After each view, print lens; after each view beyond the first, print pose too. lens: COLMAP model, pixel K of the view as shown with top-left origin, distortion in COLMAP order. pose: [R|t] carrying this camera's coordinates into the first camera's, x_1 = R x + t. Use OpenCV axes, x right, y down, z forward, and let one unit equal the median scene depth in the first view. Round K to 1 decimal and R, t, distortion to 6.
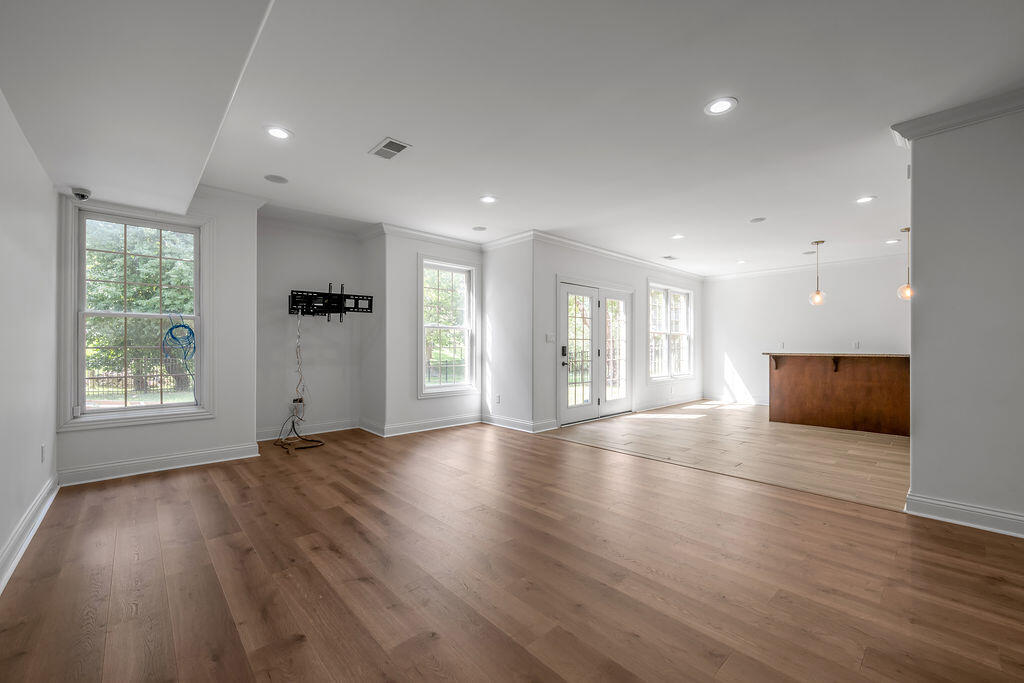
lens RADIAL K [[416.5, 0, 513.9], [0, 416.5, 348.4], [0, 0, 1]] dist [-0.006576, -0.000079]
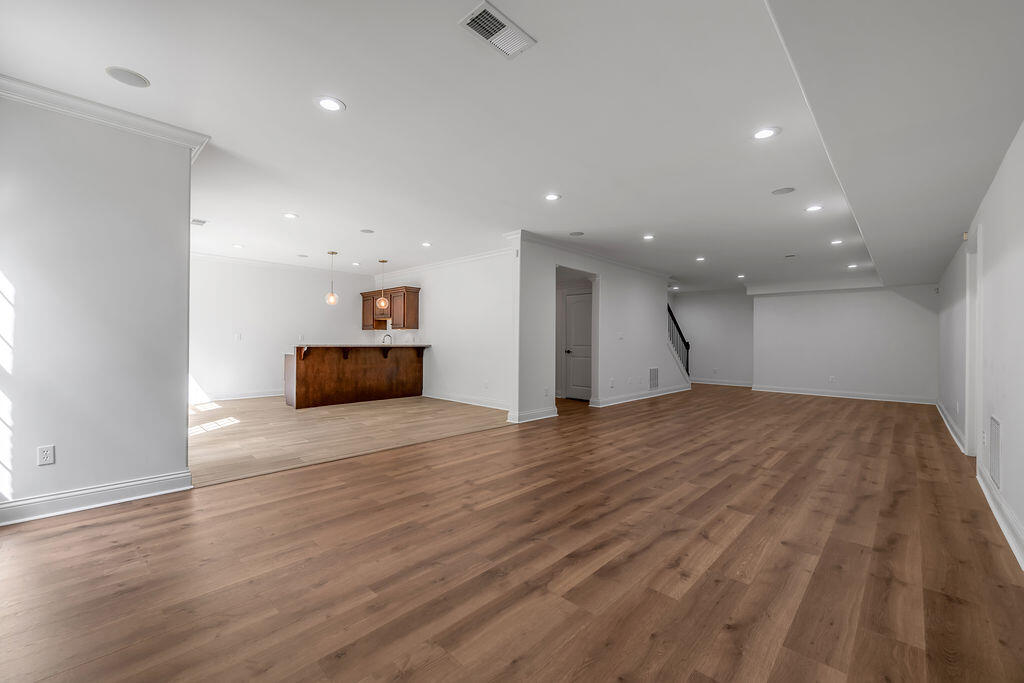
lens RADIAL K [[416.5, 0, 514.3], [0, 416.5, 343.4], [0, 0, 1]] dist [-0.006576, -0.000079]
pose [[-0.067312, -0.005861, 0.997715, -0.613052], [-0.005127, 0.999972, 0.005528, -0.001339], [-0.997719, -0.004743, -0.067340, 0.660036]]
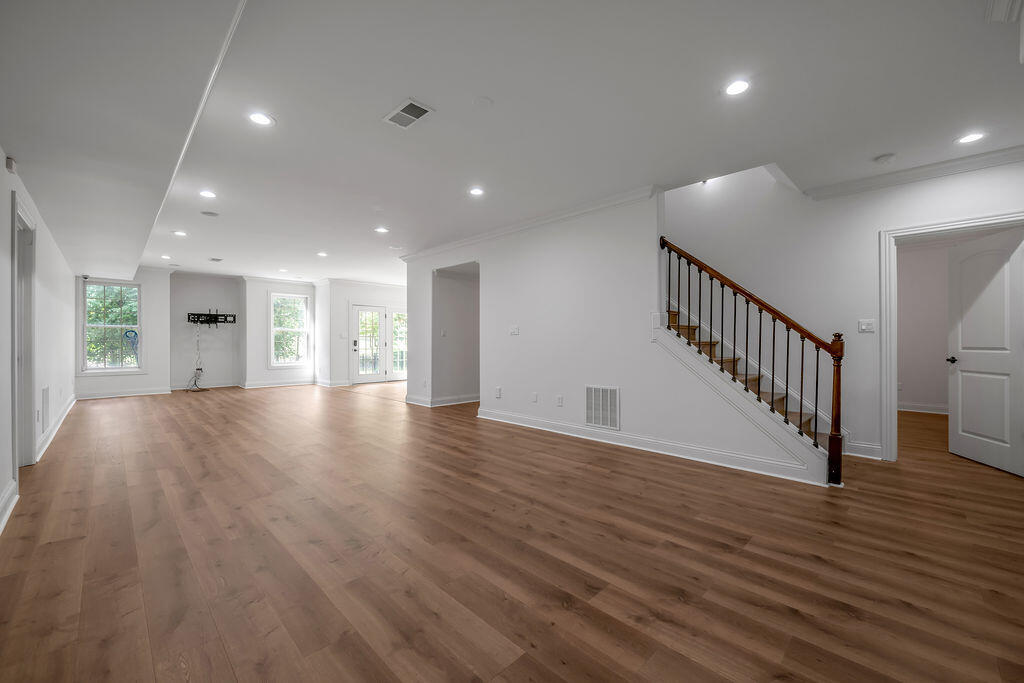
lens RADIAL K [[416.5, 0, 517.2], [0, 416.5, 340.8], [0, 0, 1]] dist [-0.006576, -0.000079]
pose [[0.999433, -0.003038, 0.033521, 0.899818], [0.003257, 0.999974, -0.006477, 0.013903], [-0.033501, 0.006582, 0.999417, -0.970217]]
